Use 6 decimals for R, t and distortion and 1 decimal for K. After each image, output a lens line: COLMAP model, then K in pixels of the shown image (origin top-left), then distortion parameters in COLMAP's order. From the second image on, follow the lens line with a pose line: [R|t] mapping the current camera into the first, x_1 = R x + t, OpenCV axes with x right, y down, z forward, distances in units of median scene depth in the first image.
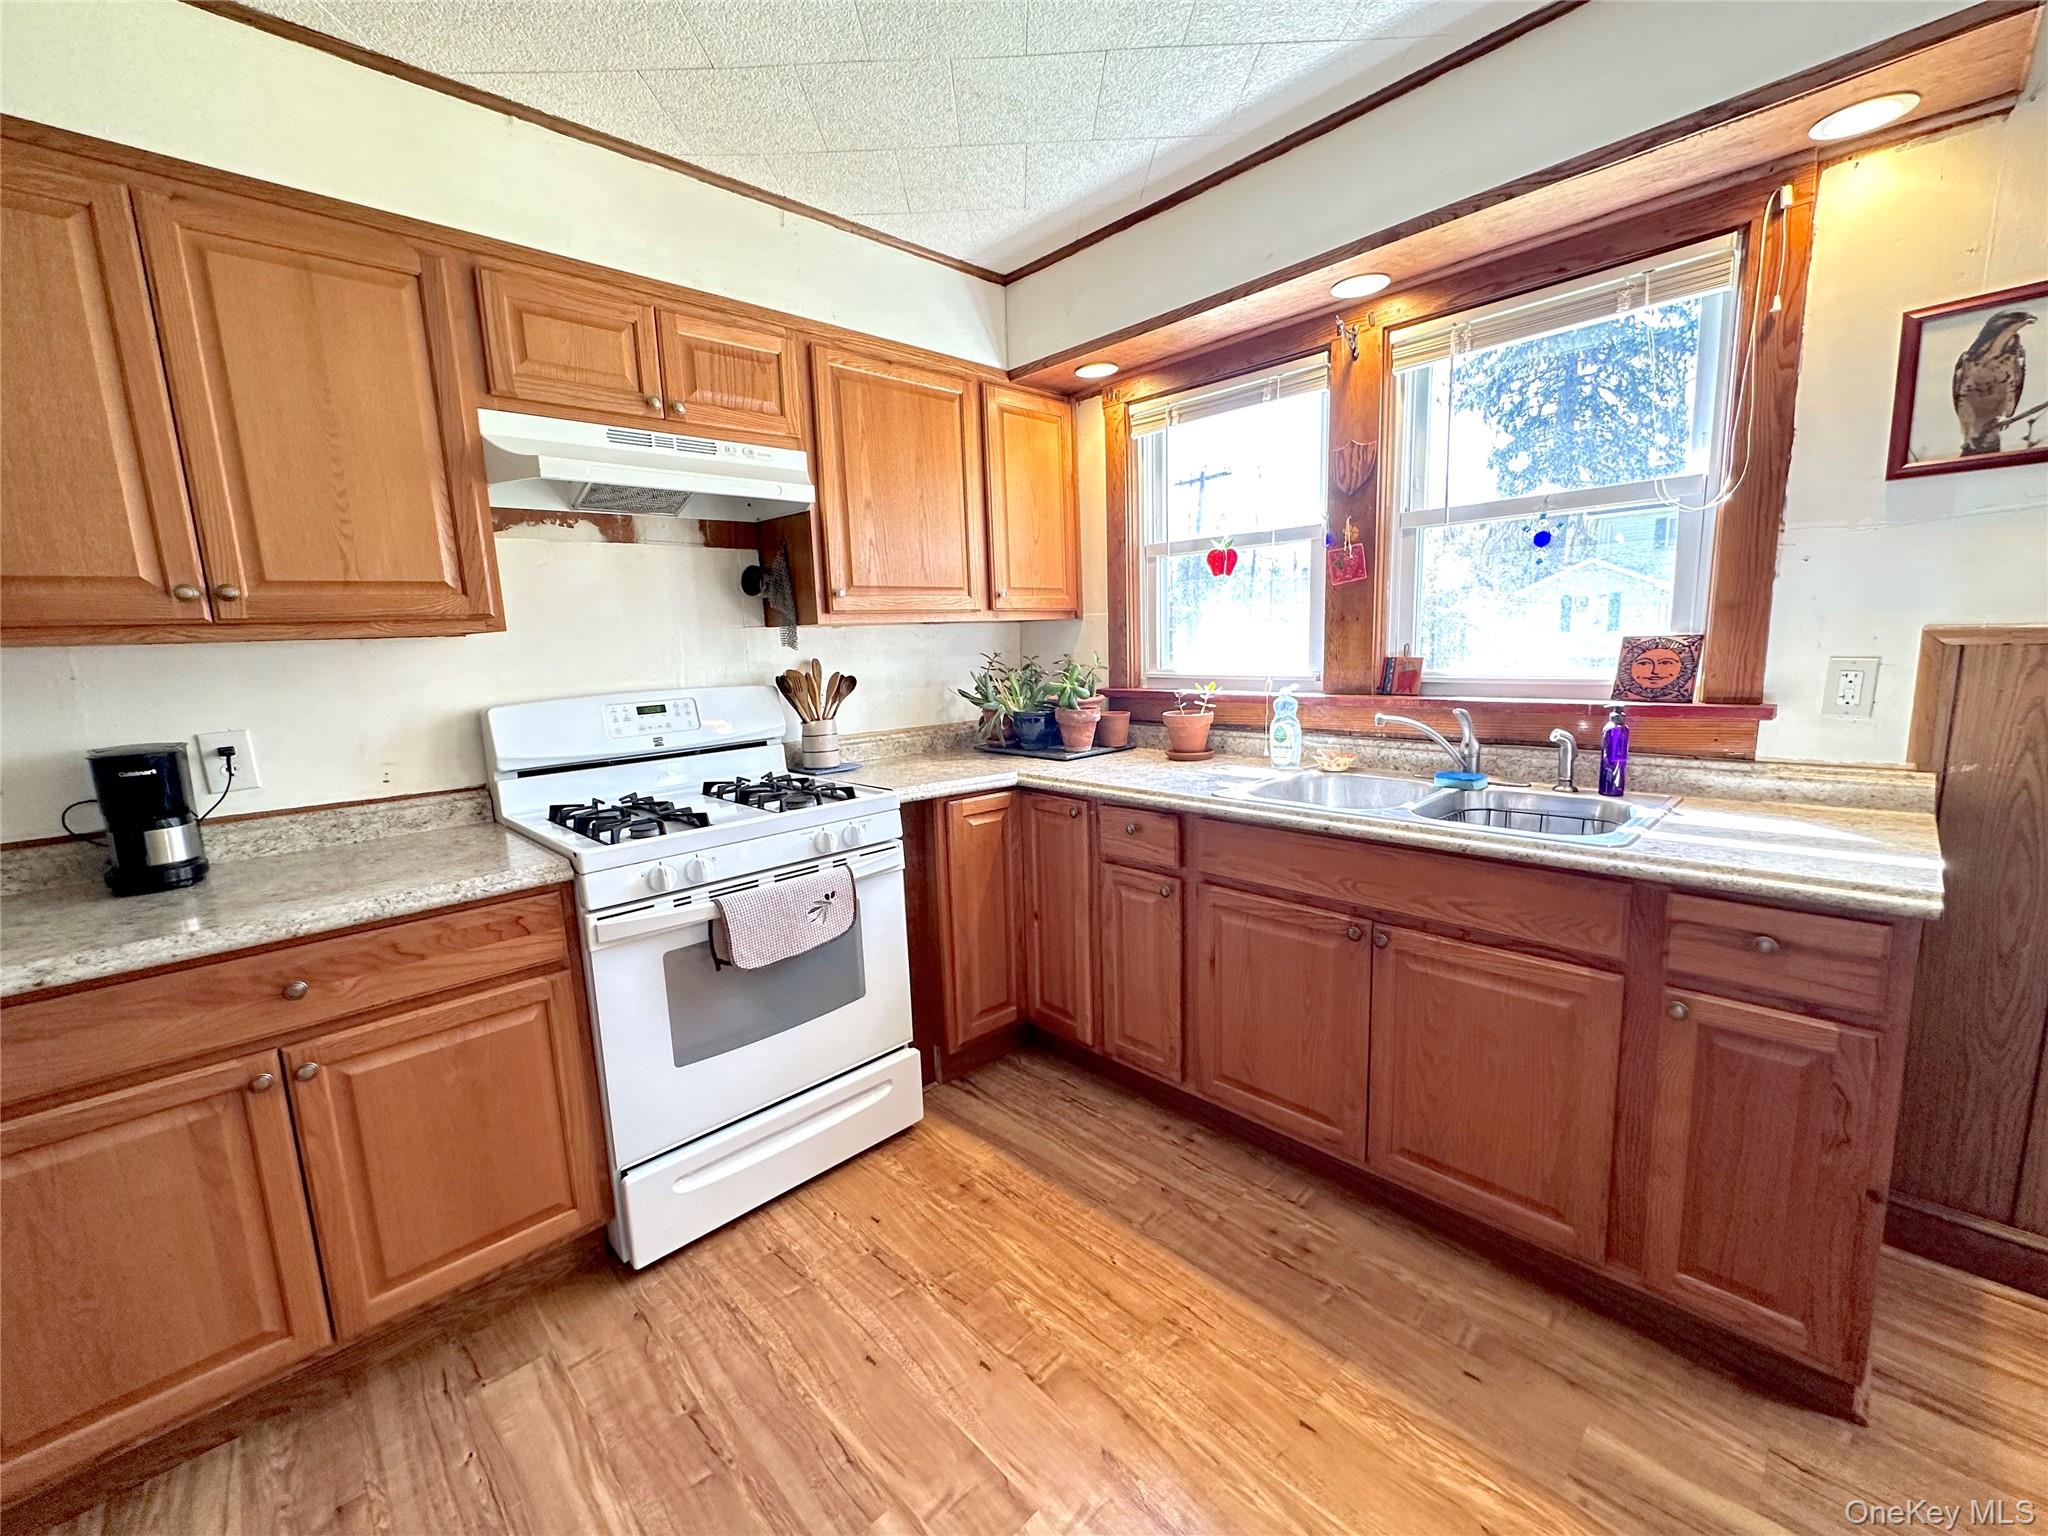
lens RADIAL K [[832.0, 0, 1016.4], [0, 832.0, 770.3], [0, 0, 1]] dist [-0.001600, 0.000091]
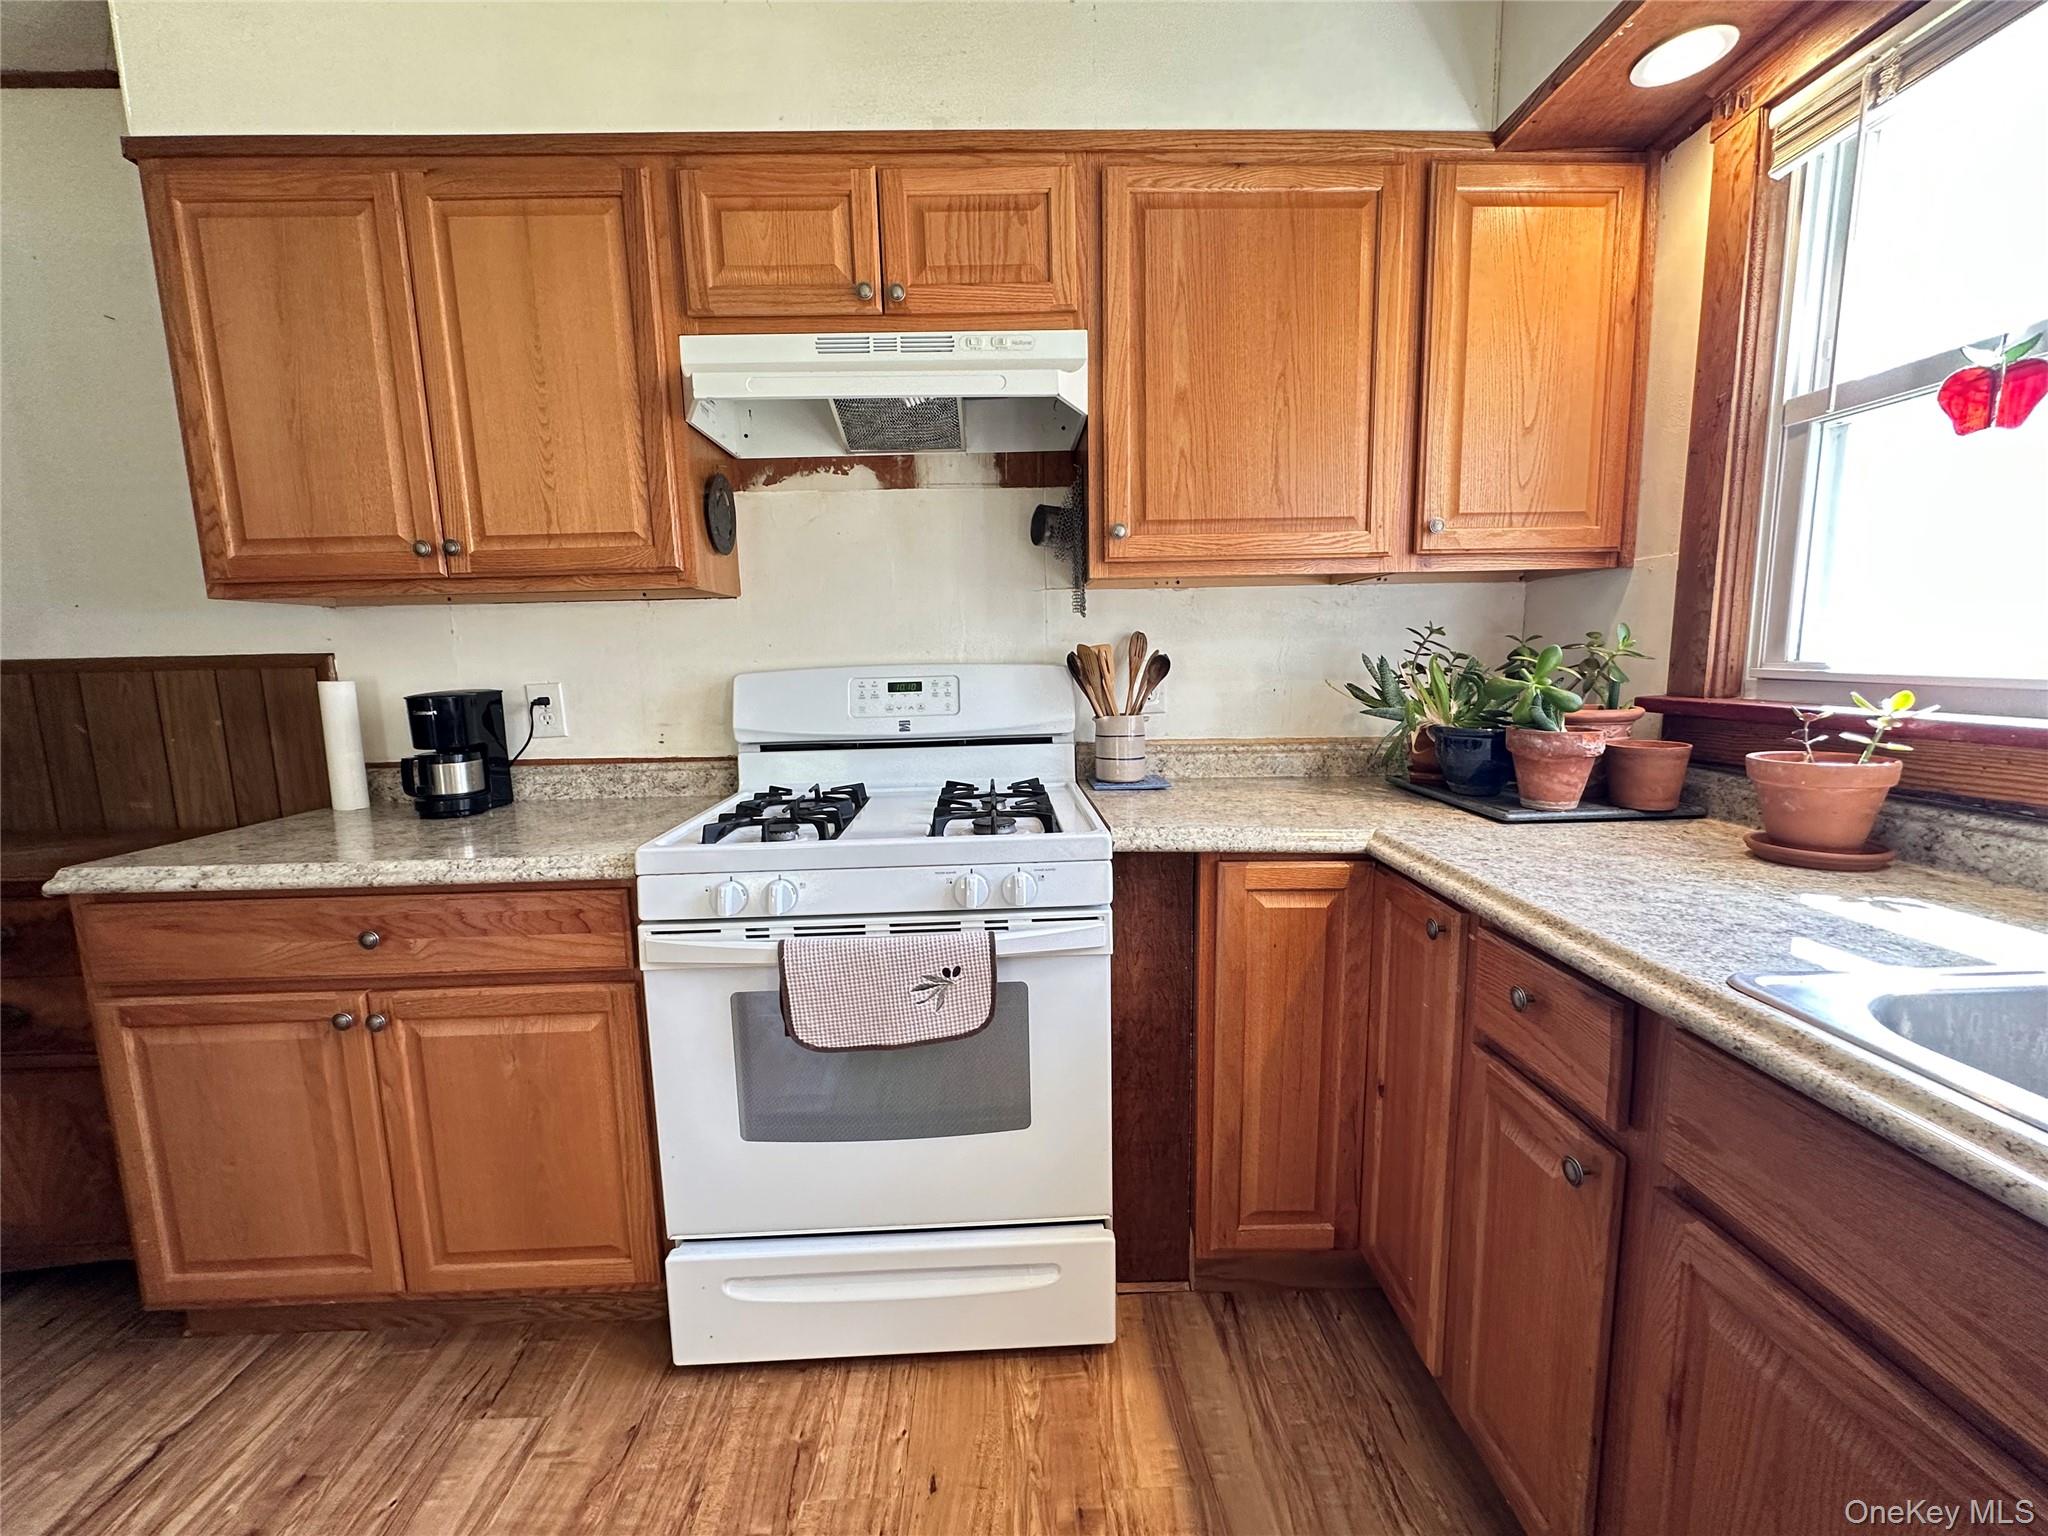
lens RADIAL K [[832.0, 0, 1029.3], [0, 832.0, 768.9], [0, 0, 1]] dist [-0.001600, 0.000091]
pose [[0.747565, 0.112134, -0.654655, 0.224354], [-0.111928, 0.992818, 0.042244, -0.043367], [0.654690, 0.041694, 0.754747, 0.488846]]
